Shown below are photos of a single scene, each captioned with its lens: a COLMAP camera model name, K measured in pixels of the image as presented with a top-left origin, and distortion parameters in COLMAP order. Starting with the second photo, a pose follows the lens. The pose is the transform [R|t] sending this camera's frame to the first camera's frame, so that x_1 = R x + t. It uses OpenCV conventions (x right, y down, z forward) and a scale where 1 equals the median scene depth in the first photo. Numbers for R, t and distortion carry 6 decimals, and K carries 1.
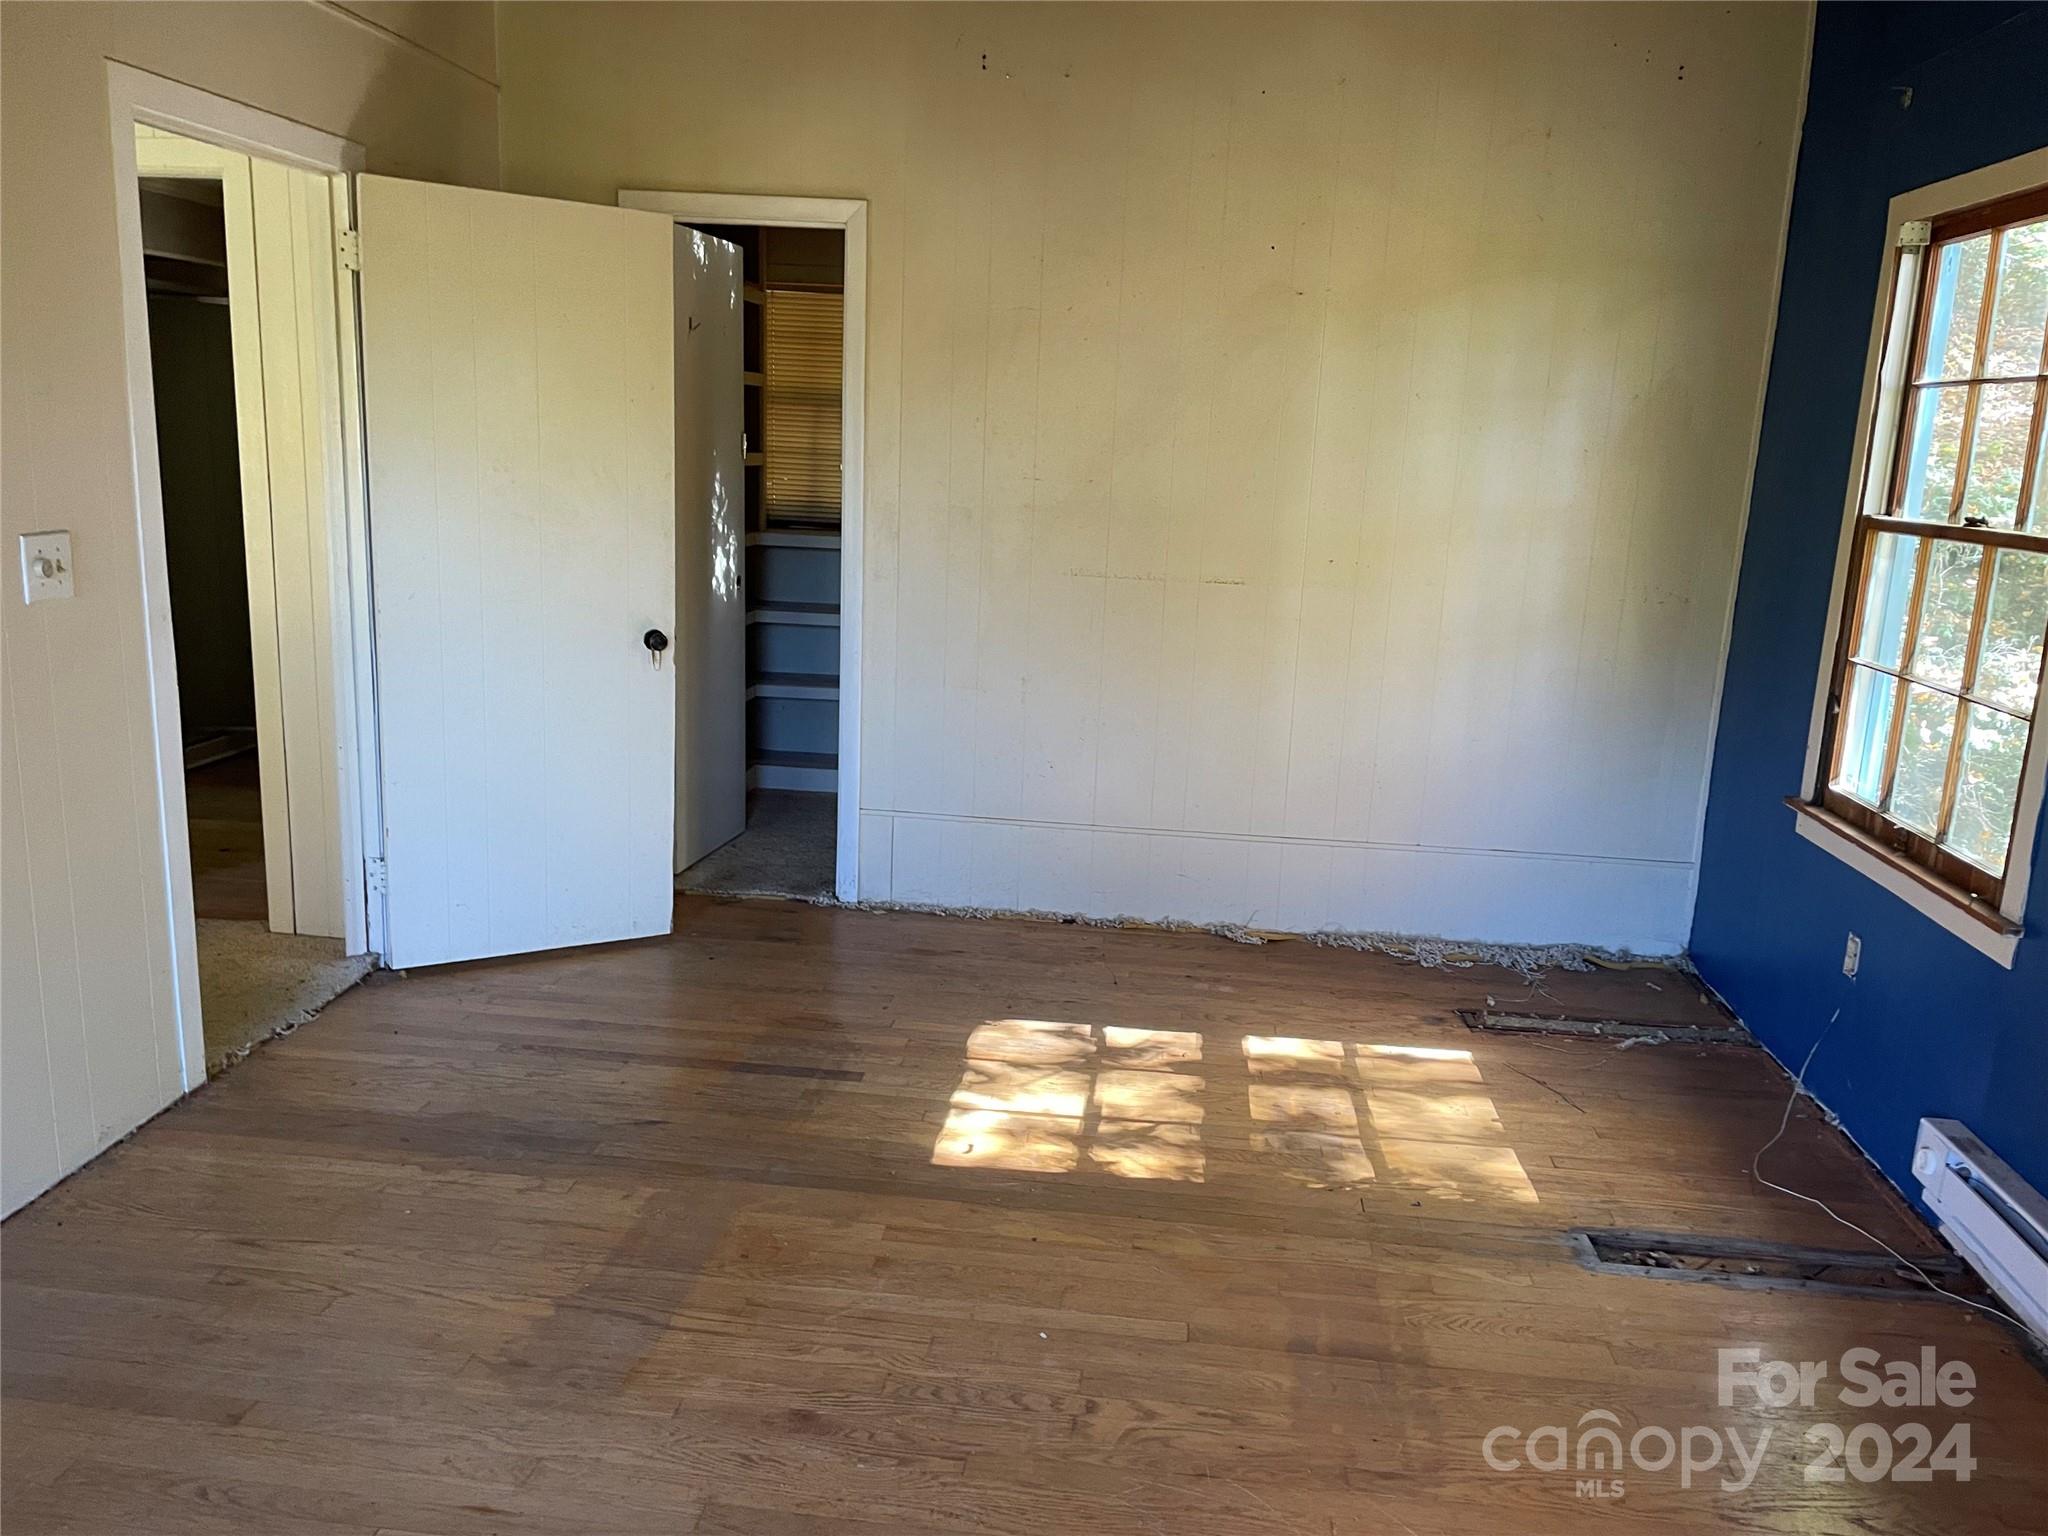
lens RADIAL K [[1555.3, 0, 1019.3], [0, 1555.3, 765.7], [0, 0, 1]] dist [0.010572, -0.021047]
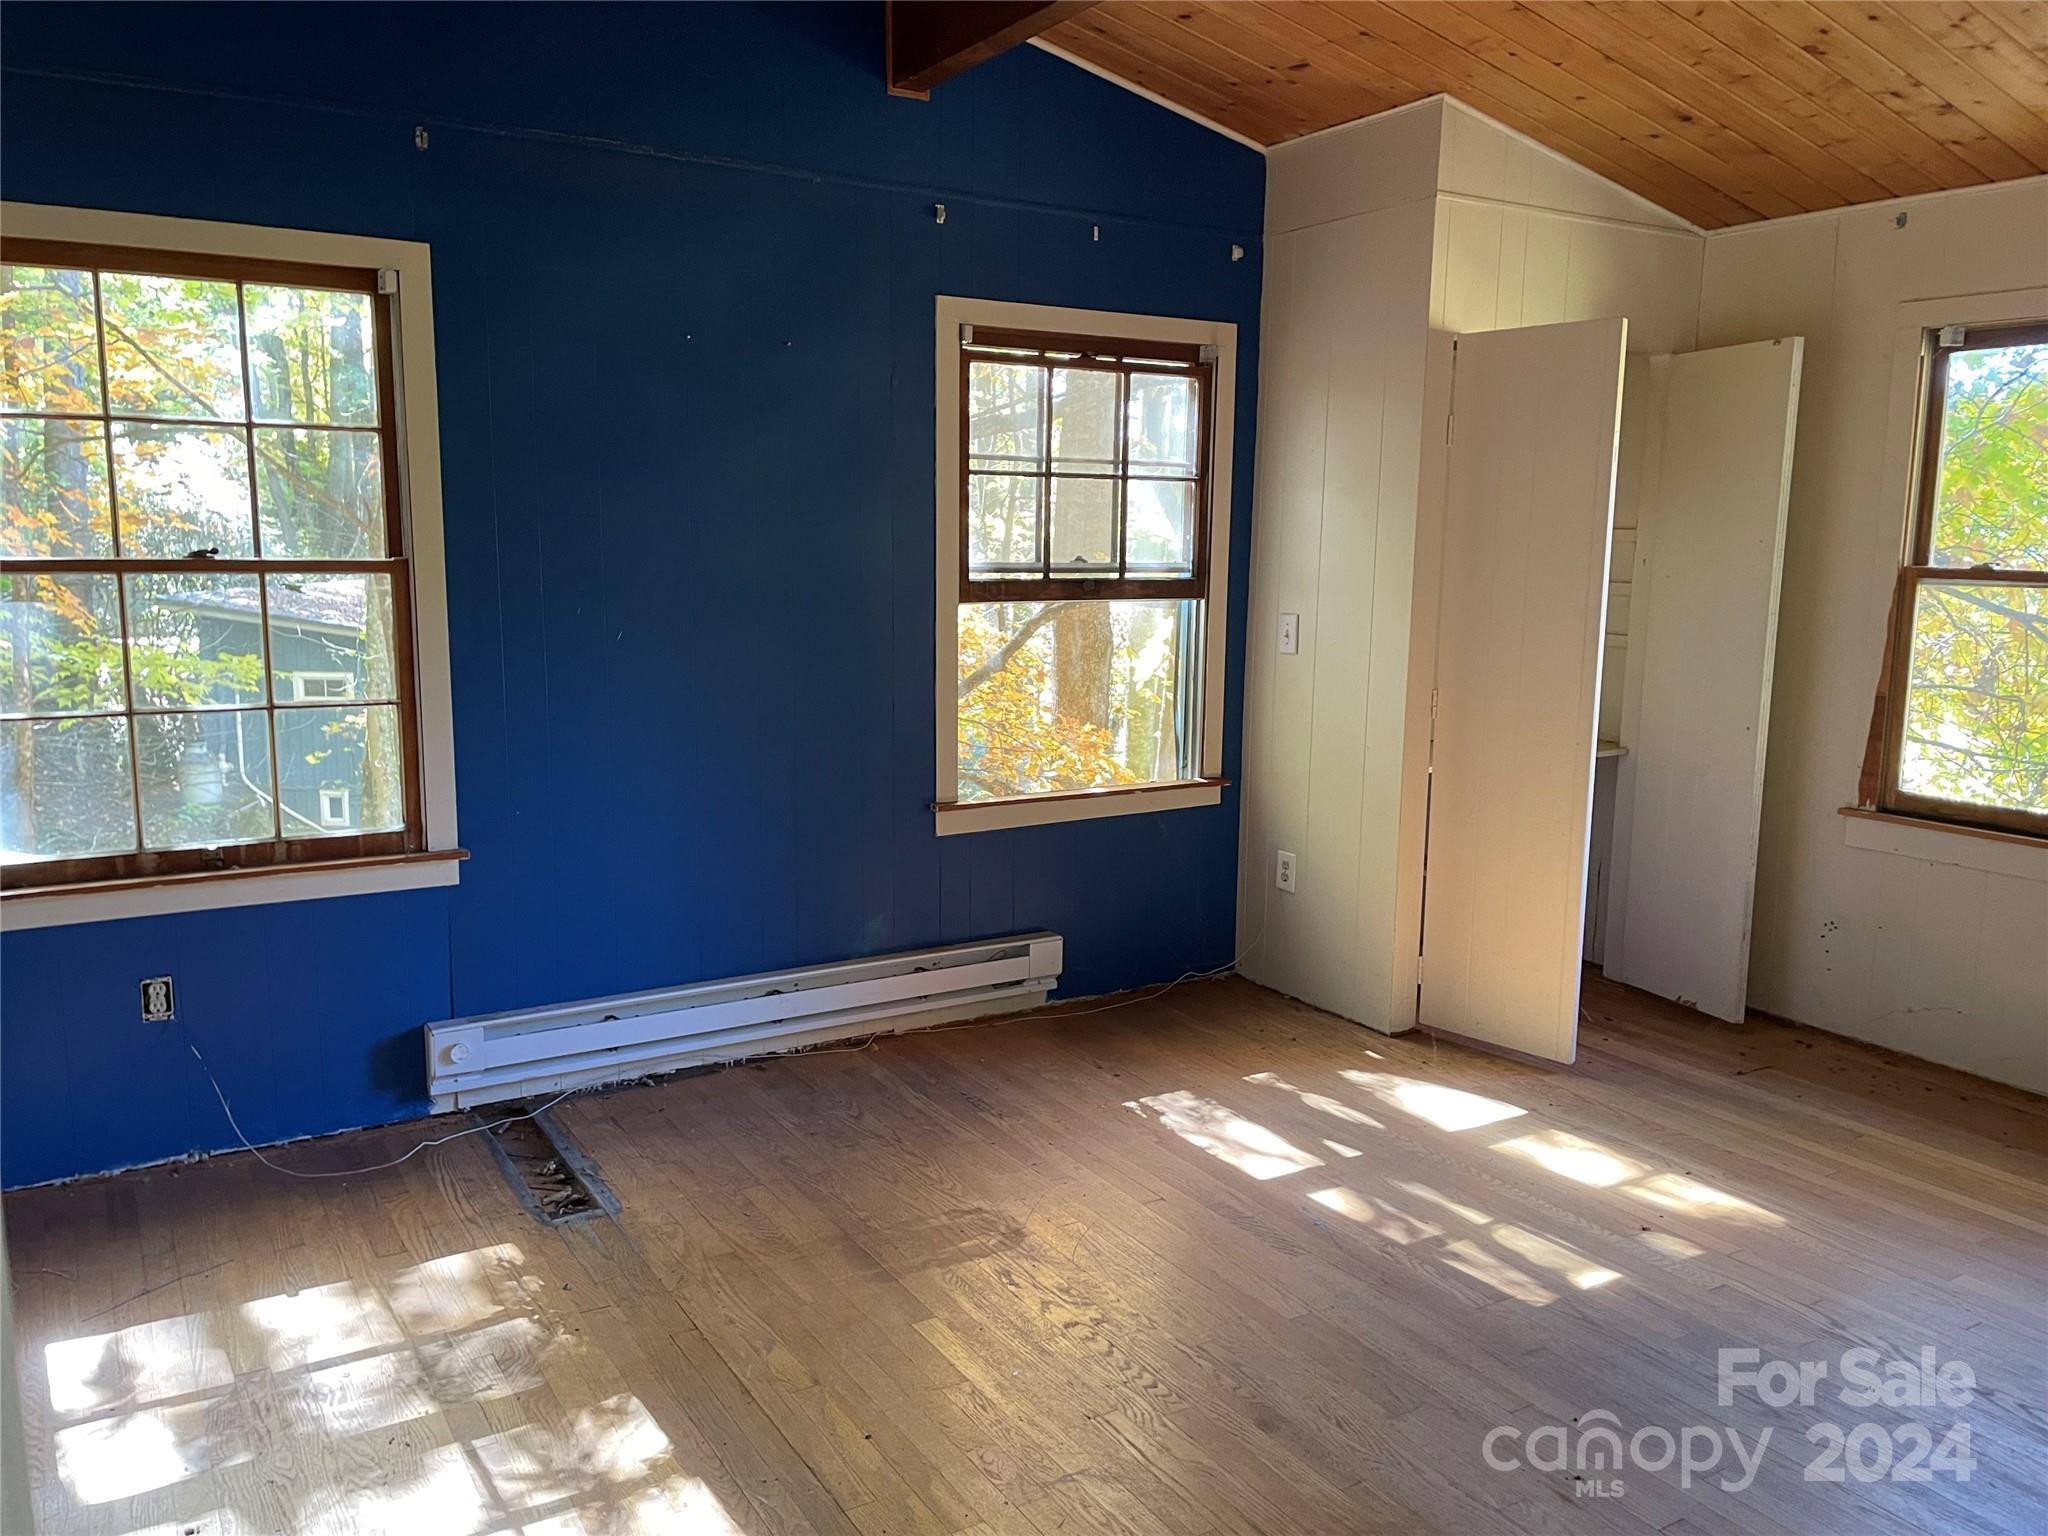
lens RADIAL K [[1555.3, 0, 1017.5], [0, 1555.3, 768.4], [0, 0, 1]] dist [0.010572, -0.021047]
pose [[-0.614948, -0.170656, 0.769880, -0.553008], [0.135095, 0.939069, 0.316068, -0.264046], [-0.776910, 0.298372, -0.554423, 1.122704]]
